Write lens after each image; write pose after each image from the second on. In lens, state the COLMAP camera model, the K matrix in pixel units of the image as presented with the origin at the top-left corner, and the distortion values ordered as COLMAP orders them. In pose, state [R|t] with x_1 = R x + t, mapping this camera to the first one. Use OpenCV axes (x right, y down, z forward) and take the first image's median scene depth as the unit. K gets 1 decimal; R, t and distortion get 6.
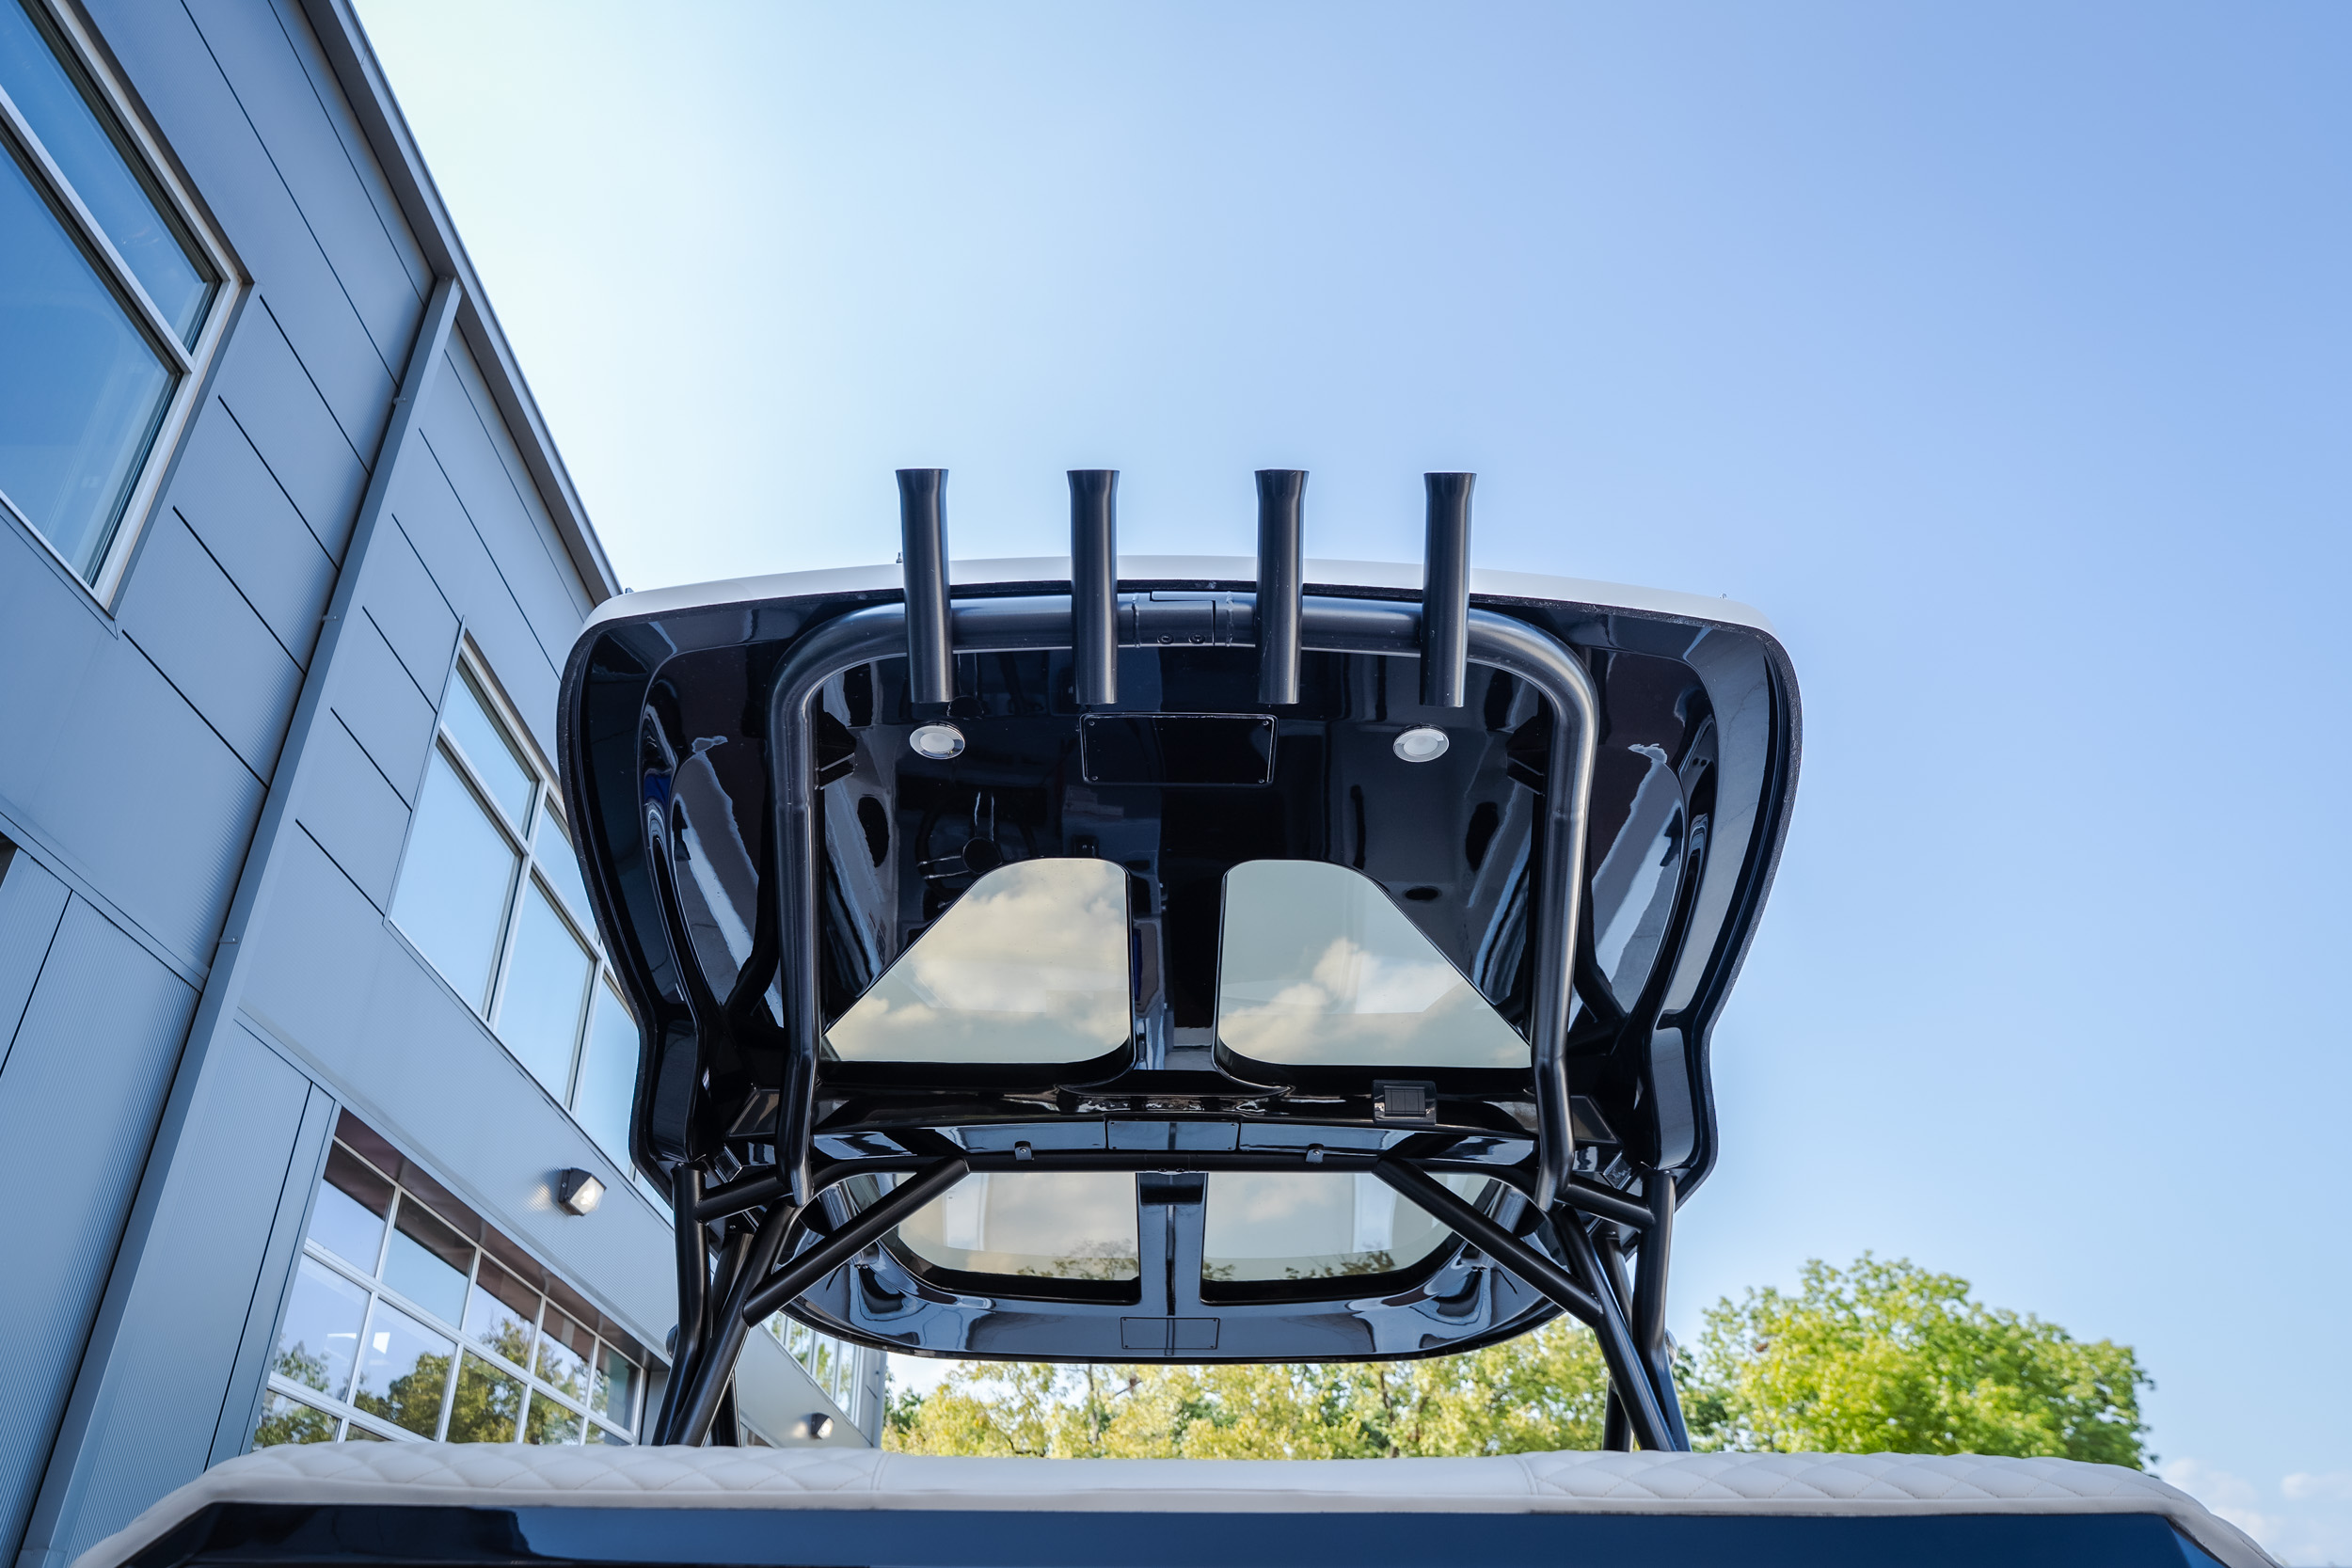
lens RADIAL K [[1572.4, 0, 1166.6], [0, 1572.4, 770.4], [0, 0, 1]] dist [-0.004531, 0.000527]
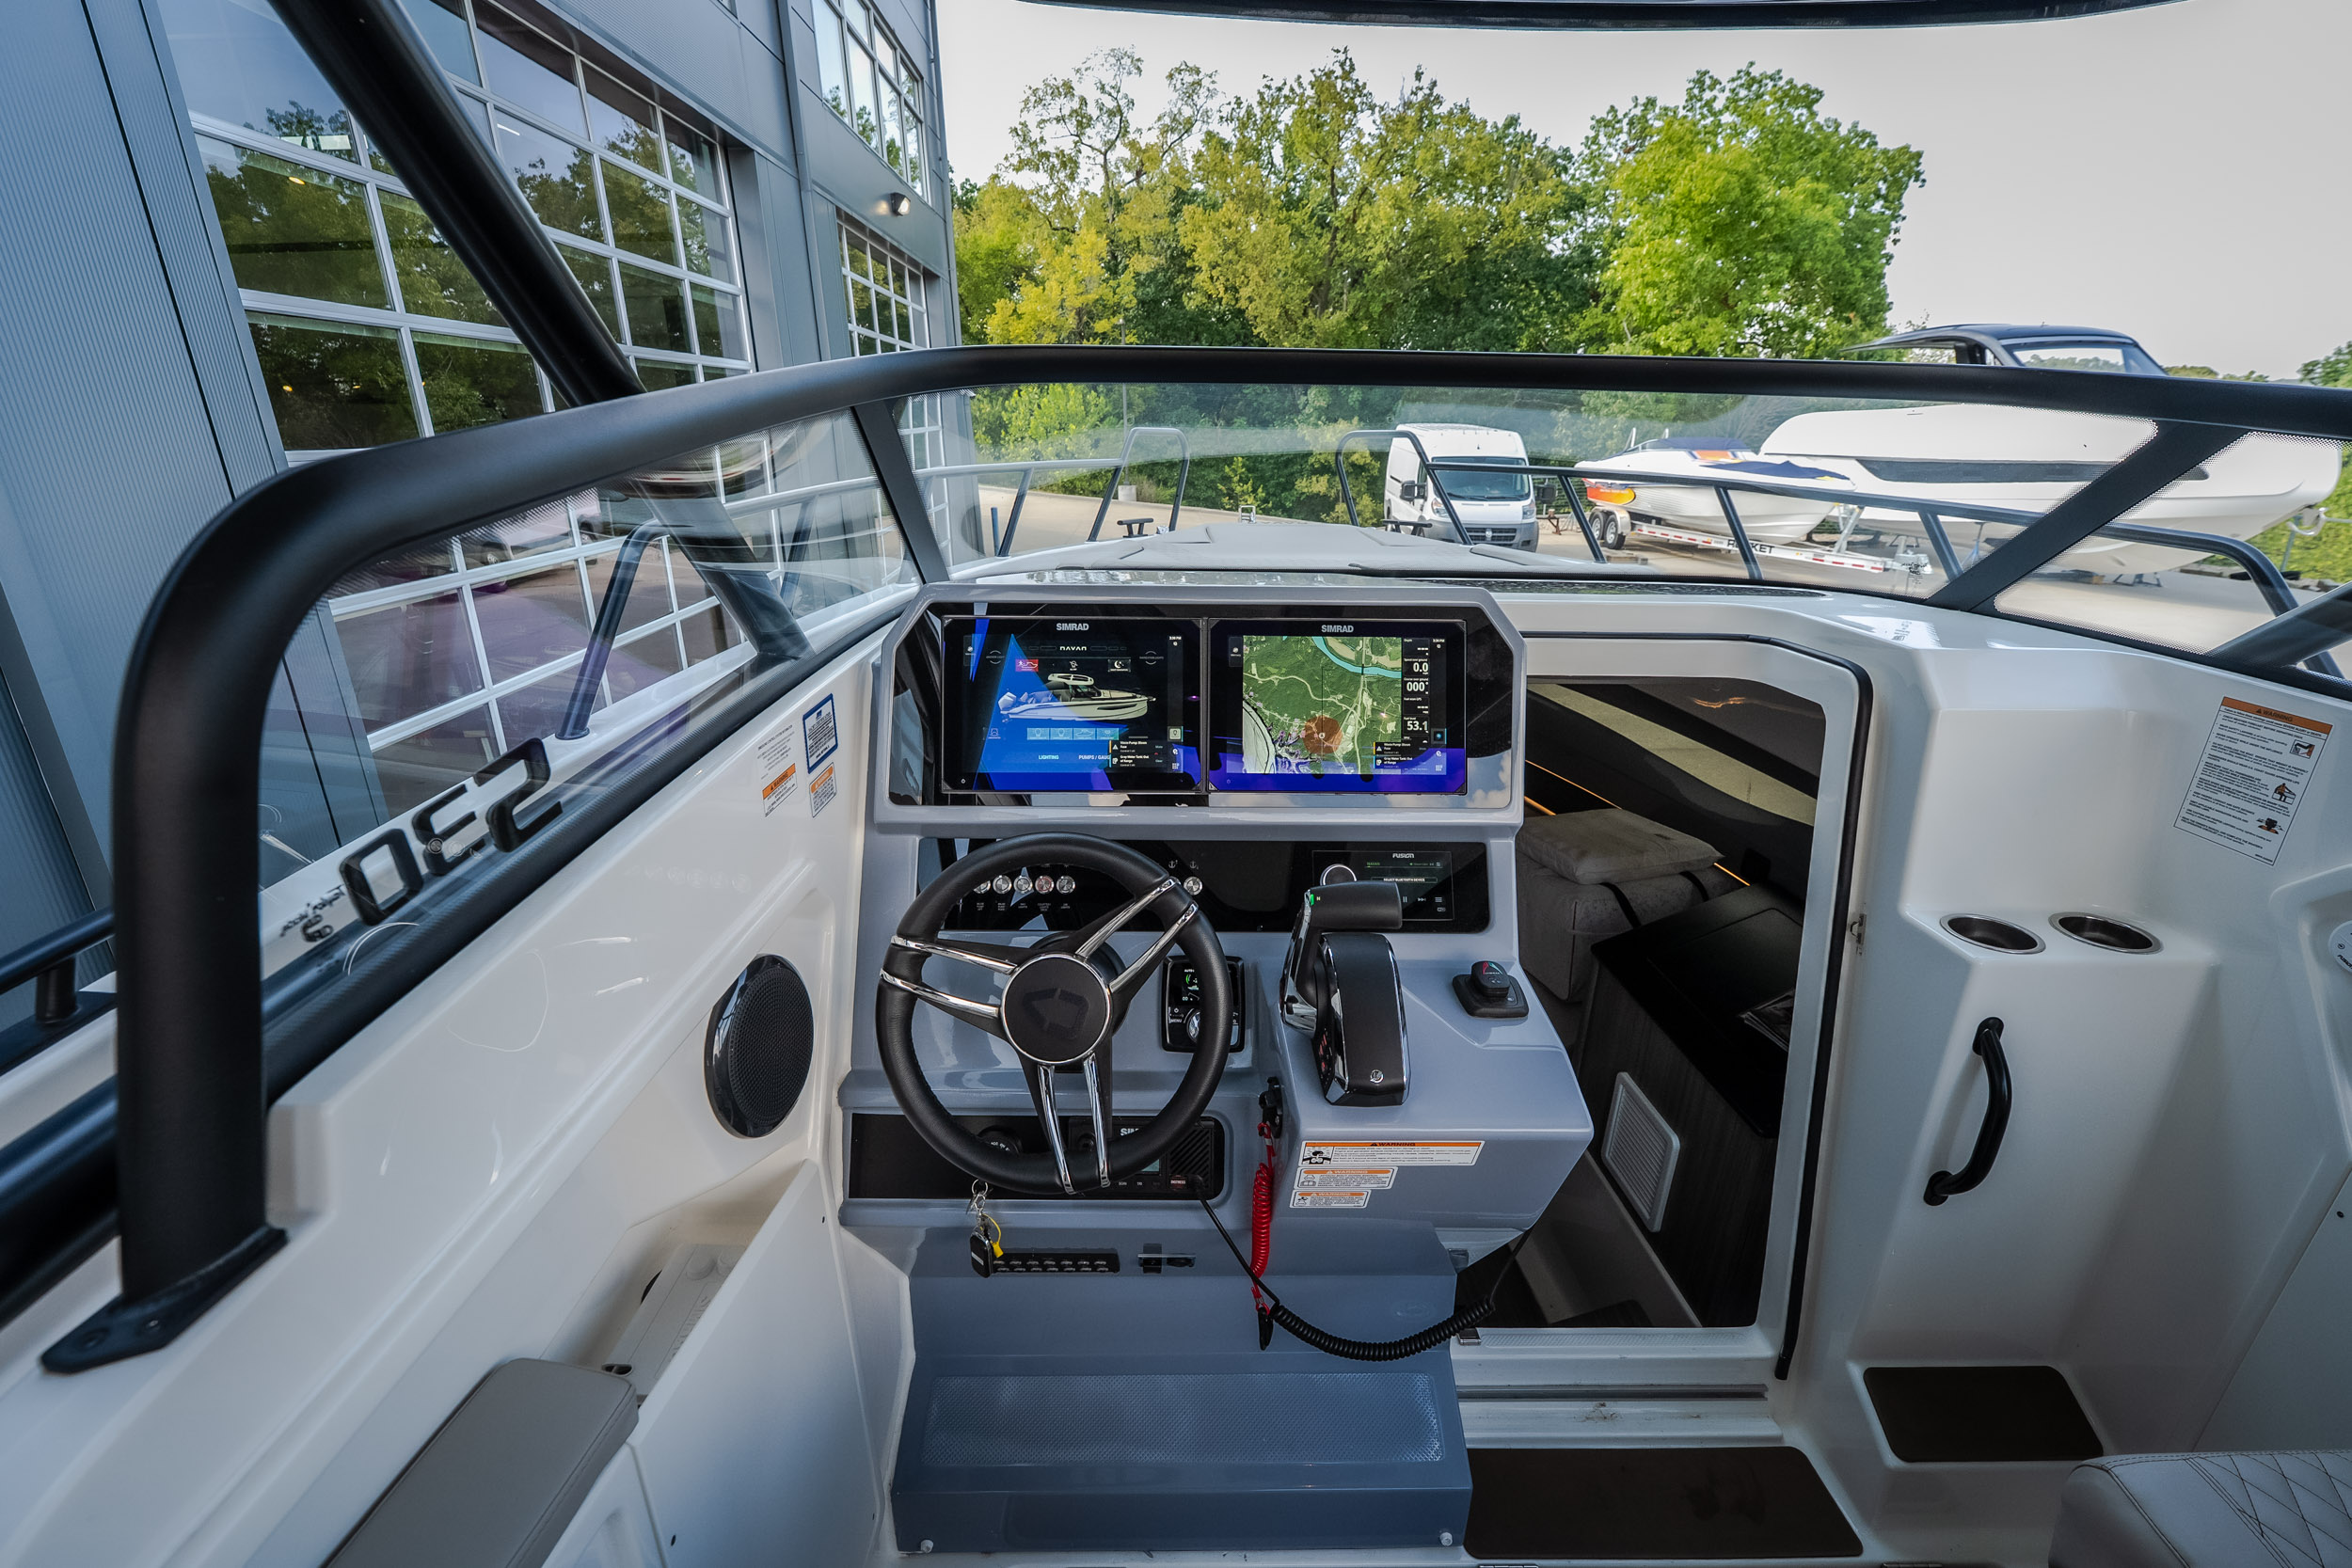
lens RADIAL K [[1061.8, 0, 1173.9], [0, 1061.8, 784.3], [0, 0, 1]] dist [-0.004154, 0.001950]
pose [[0.999826, -0.001720, 0.018558, -0.011916], [-0.013351, 0.628653, 0.777571, 0.028815], [-0.013005, -0.777684, 0.628521, 0.065147]]
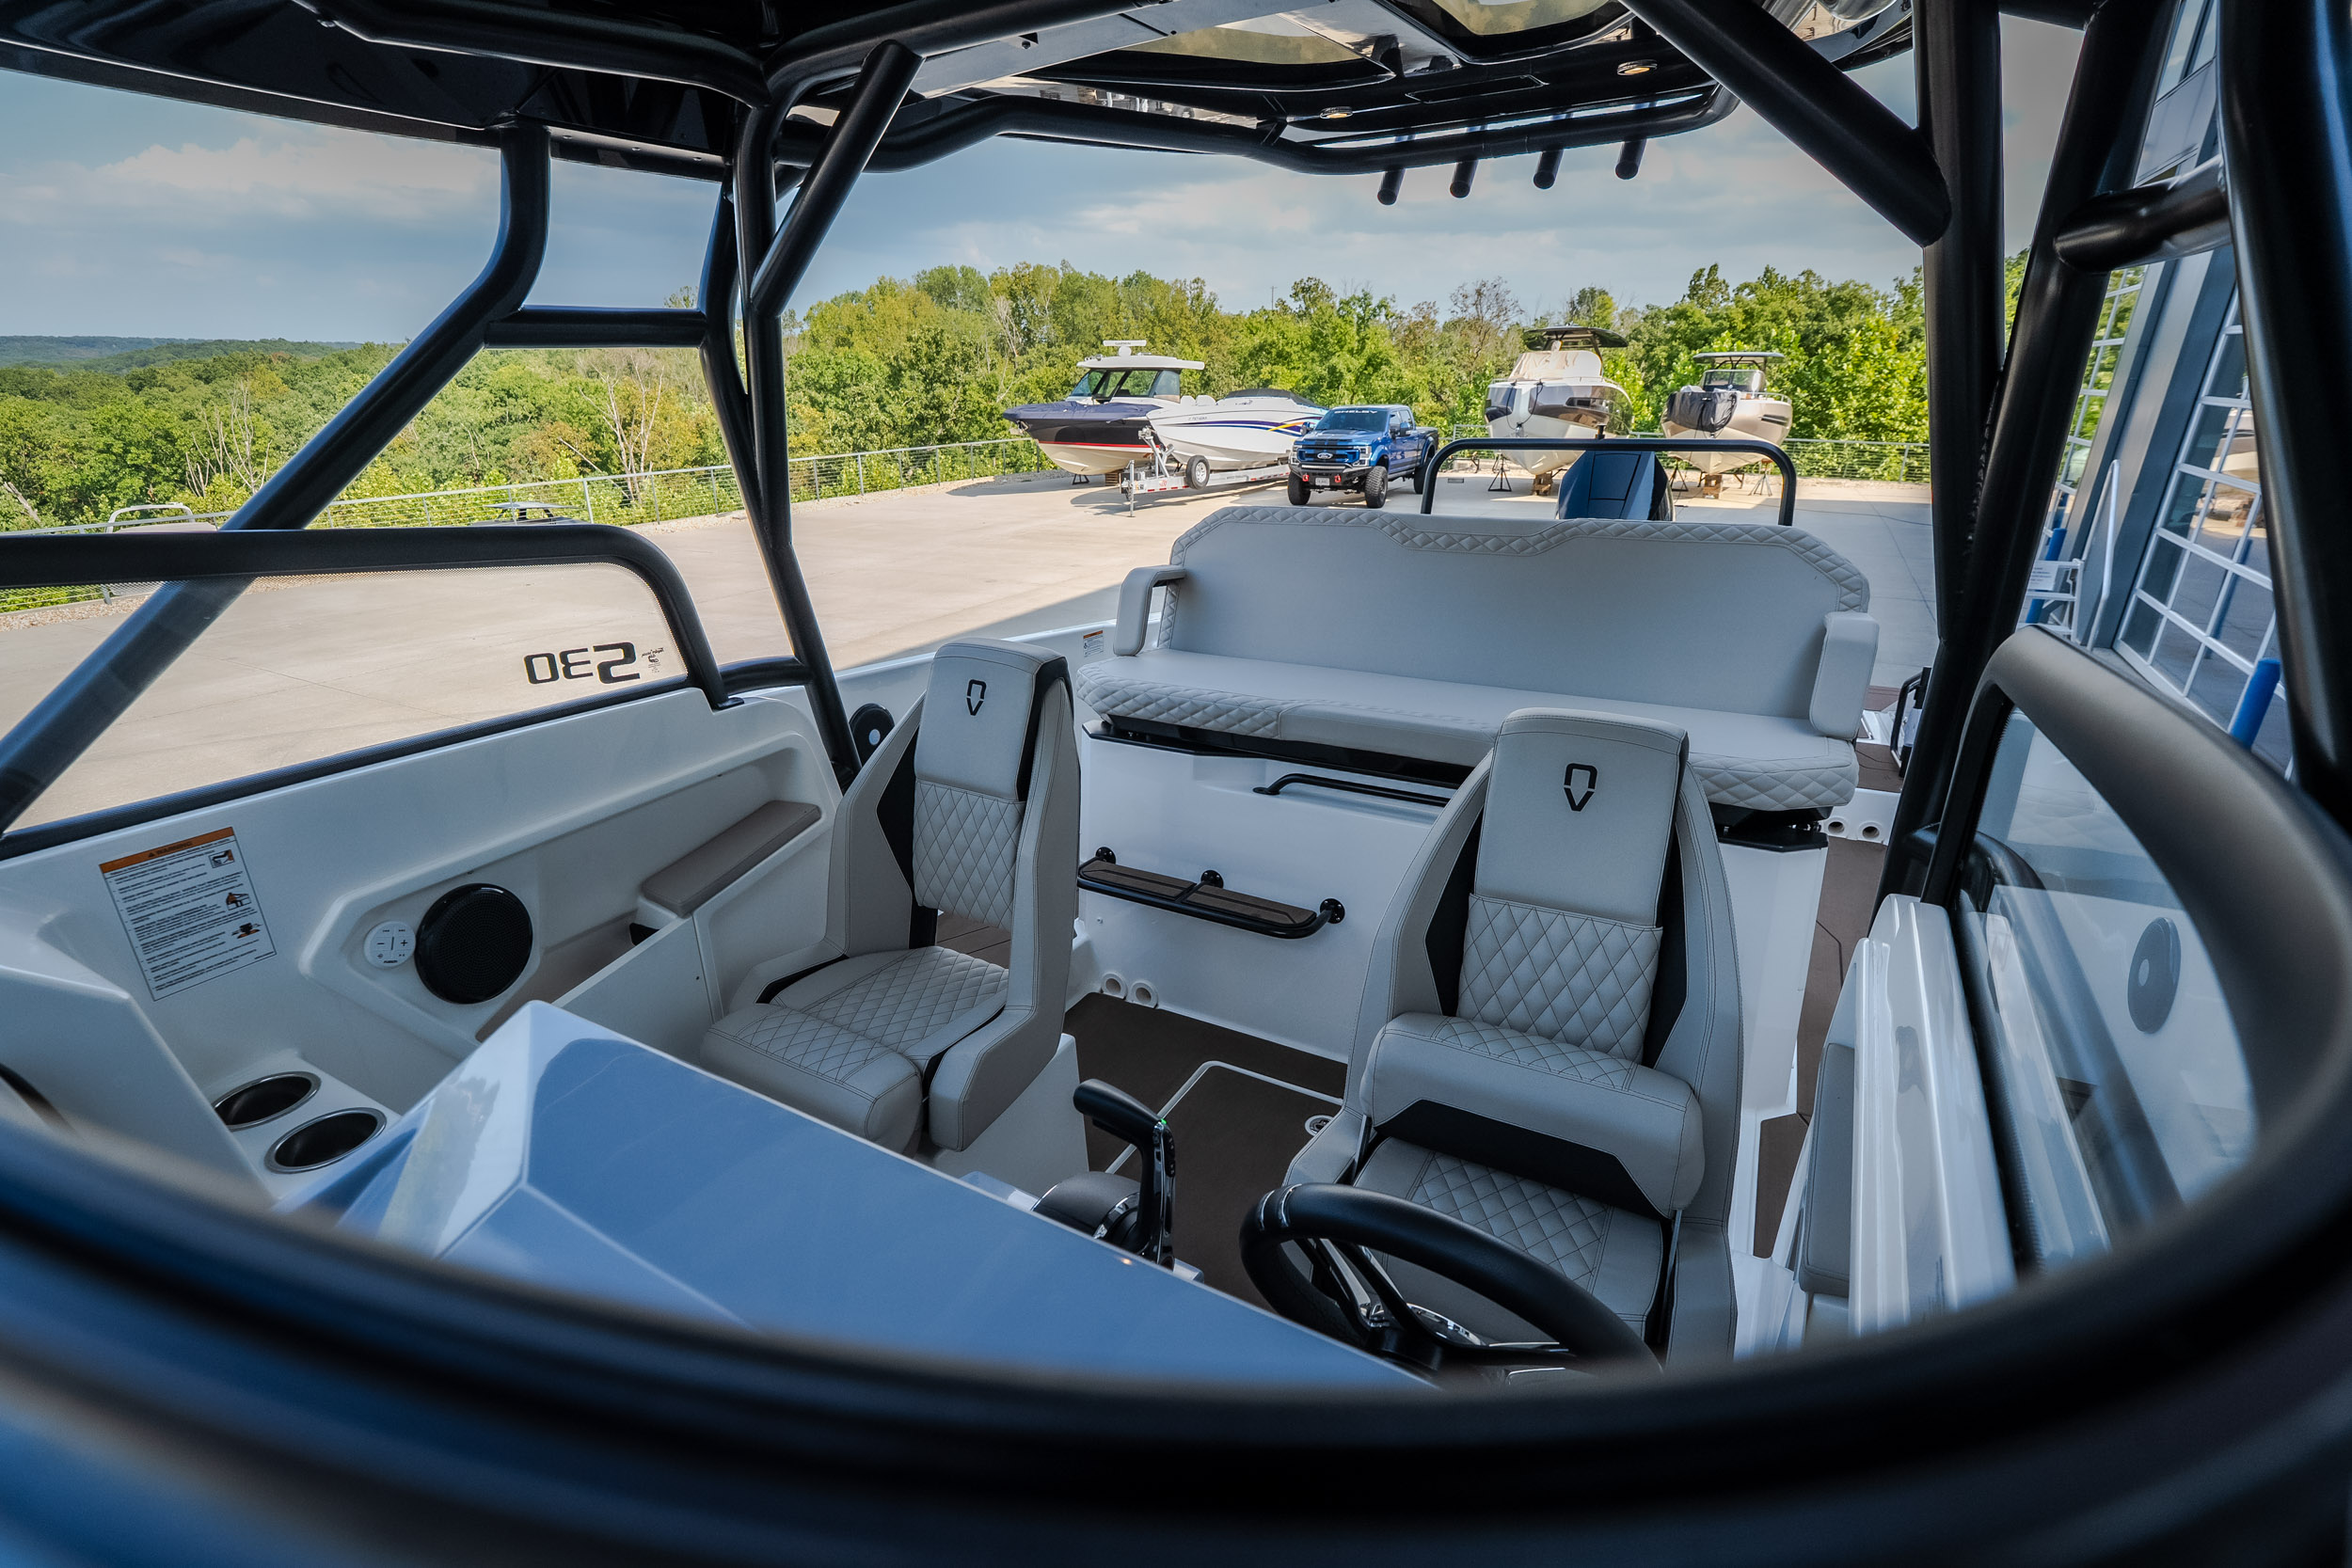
lens RADIAL K [[1061.8, 0, 1167.3], [0, 1061.8, 778.0], [0, 0, 1]] dist [-0.004154, 0.001950]
pose [[-0.867629, -0.163318, 0.469624, -0.017952], [-0.251323, 0.959024, -0.130804, 0.046524], [-0.429018, -0.231517, -0.873123, 0.101438]]
